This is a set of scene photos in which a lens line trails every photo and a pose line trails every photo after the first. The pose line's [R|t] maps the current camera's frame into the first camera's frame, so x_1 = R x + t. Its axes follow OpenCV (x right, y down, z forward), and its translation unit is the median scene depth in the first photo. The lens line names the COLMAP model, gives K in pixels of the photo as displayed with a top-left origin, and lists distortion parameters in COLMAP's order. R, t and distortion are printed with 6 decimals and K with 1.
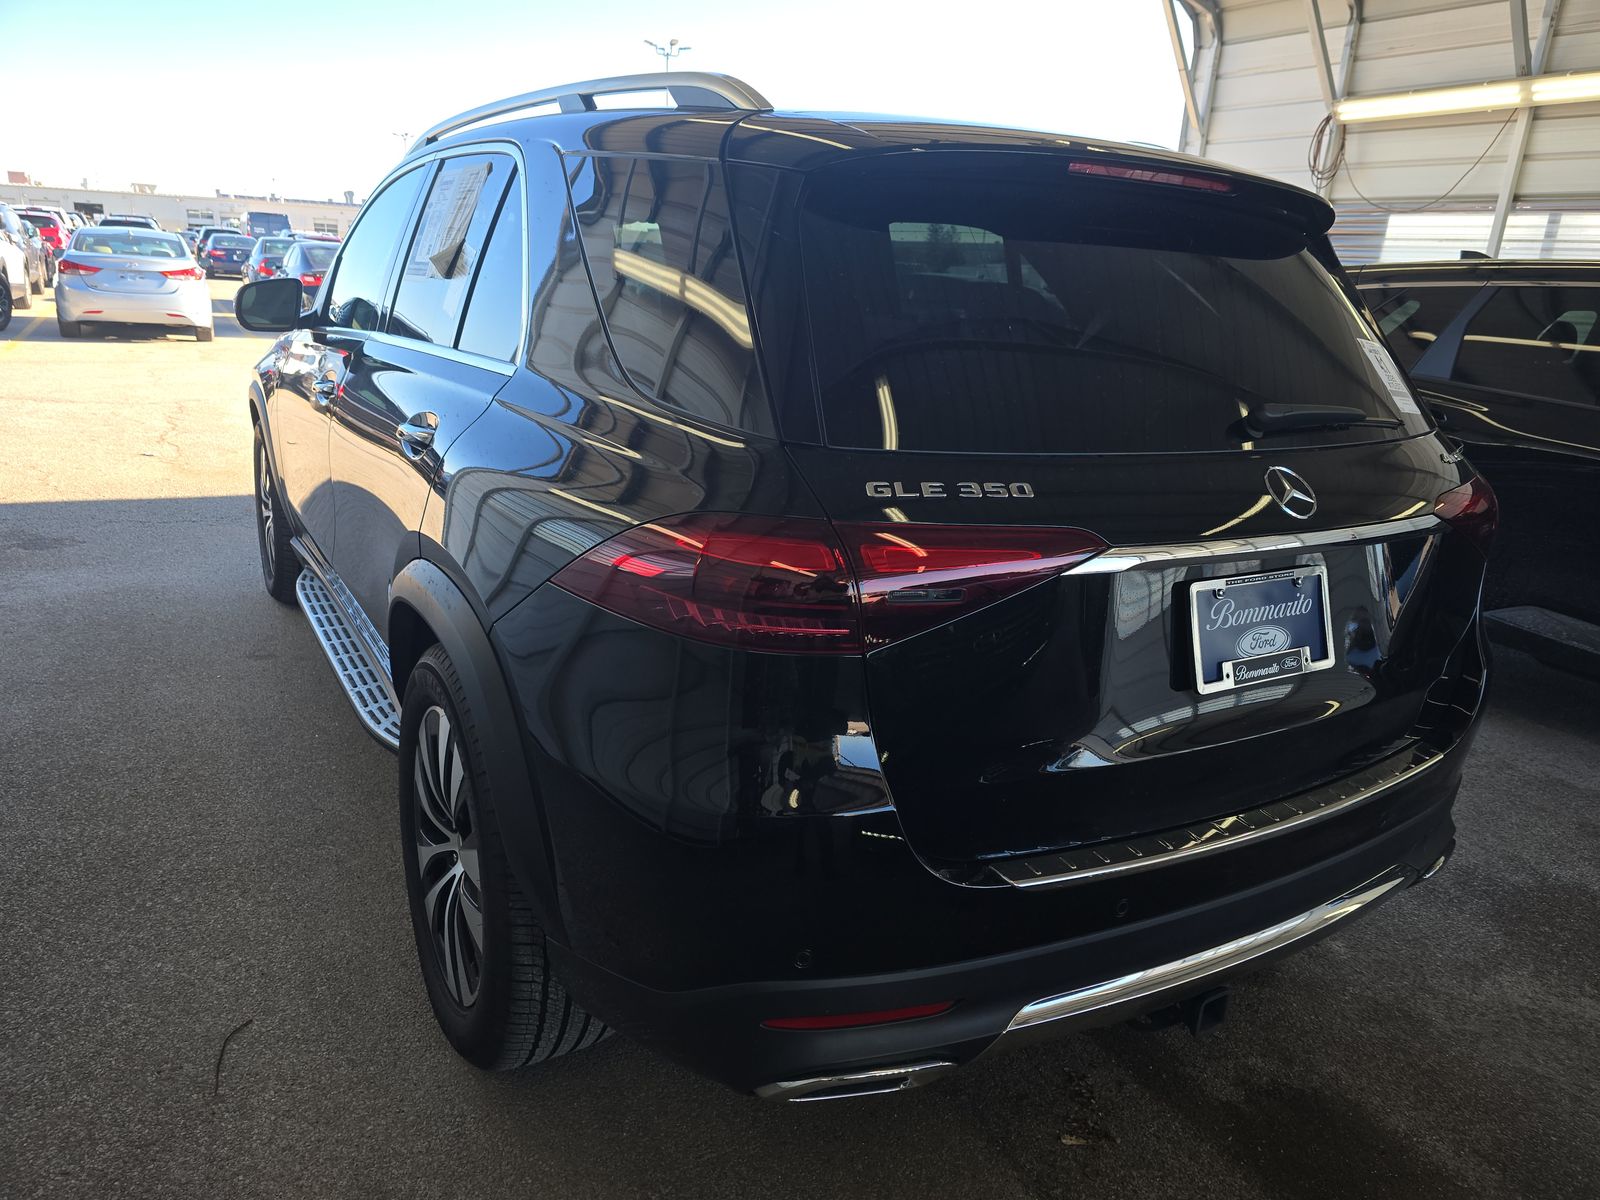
lens RADIAL K [[1135.5, 0, 791.8], [0, 1135.5, 603.6], [0, 0, 1]] dist [0.055944, -0.053511]
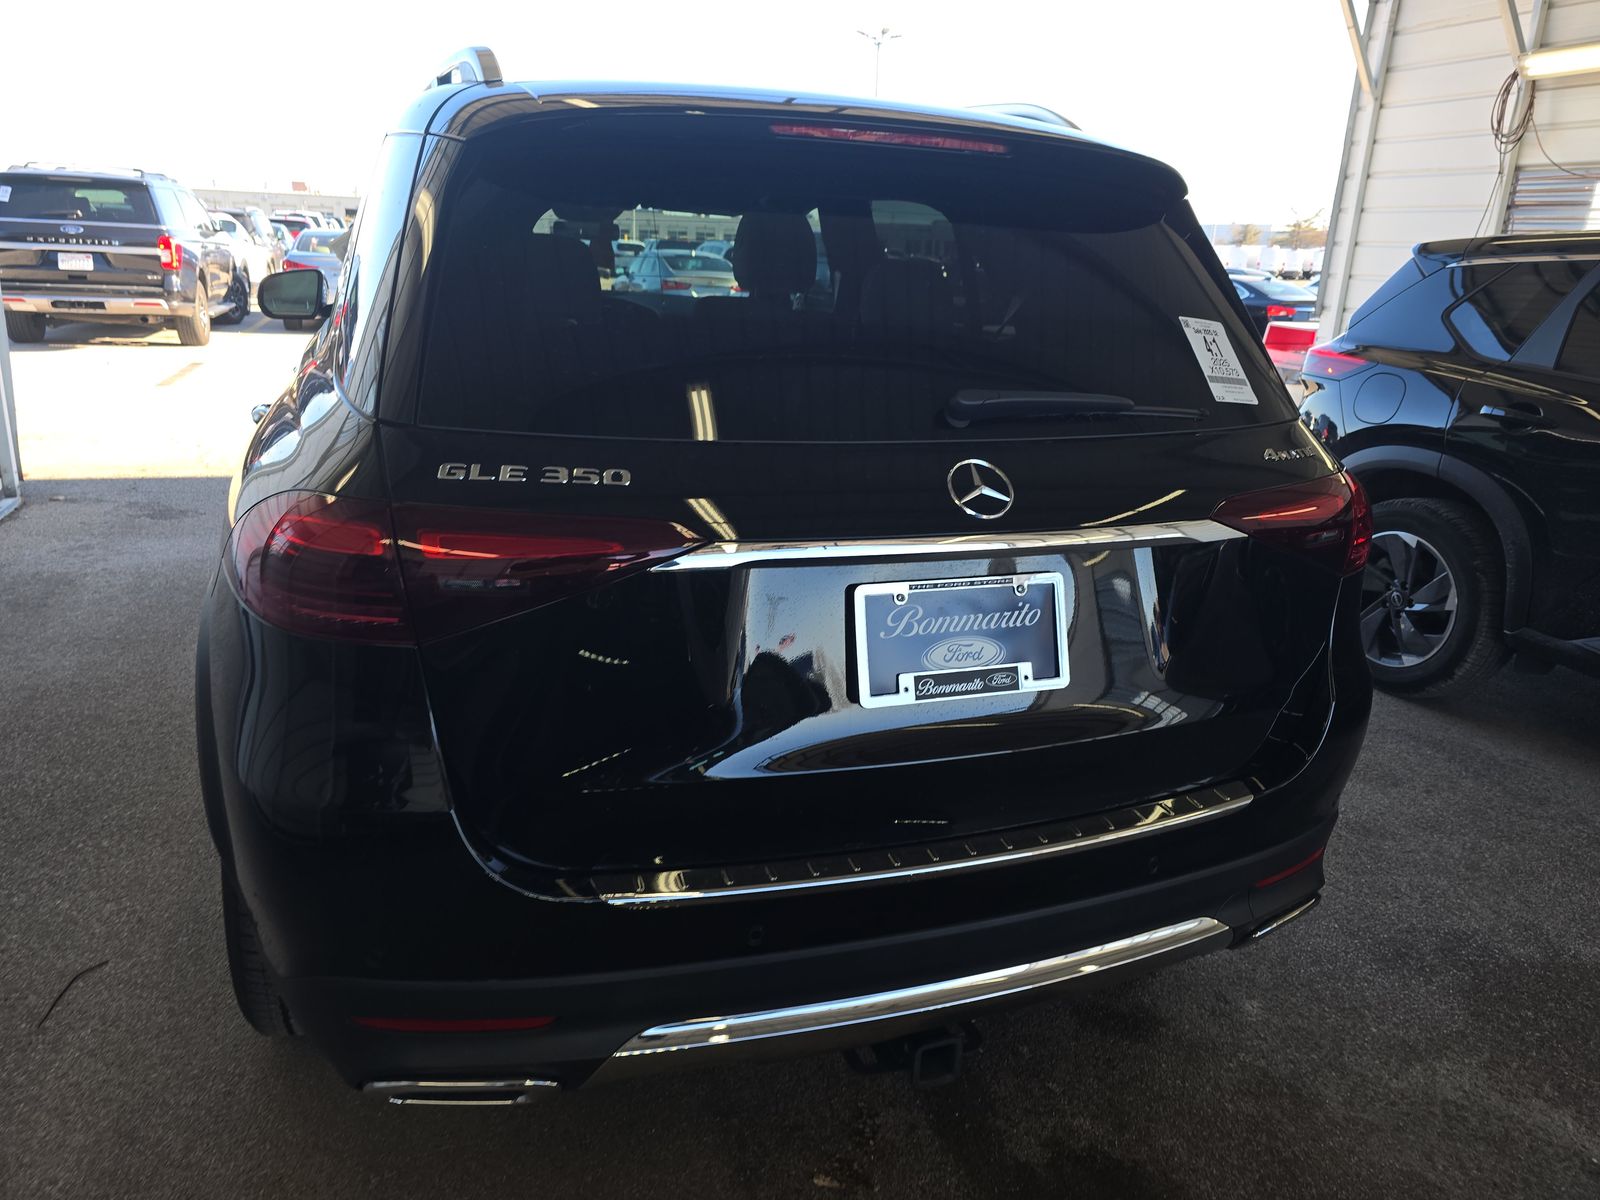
lens RADIAL K [[1135.5, 0, 805.2], [0, 1135.5, 599.8], [0, 0, 1]] dist [0.055944, -0.053511]
pose [[0.979836, 0.042472, -0.195236, 0.387224], [-0.041712, 0.999098, 0.008002, -0.009496], [0.195400, 0.000303, 0.980724, 0.084849]]
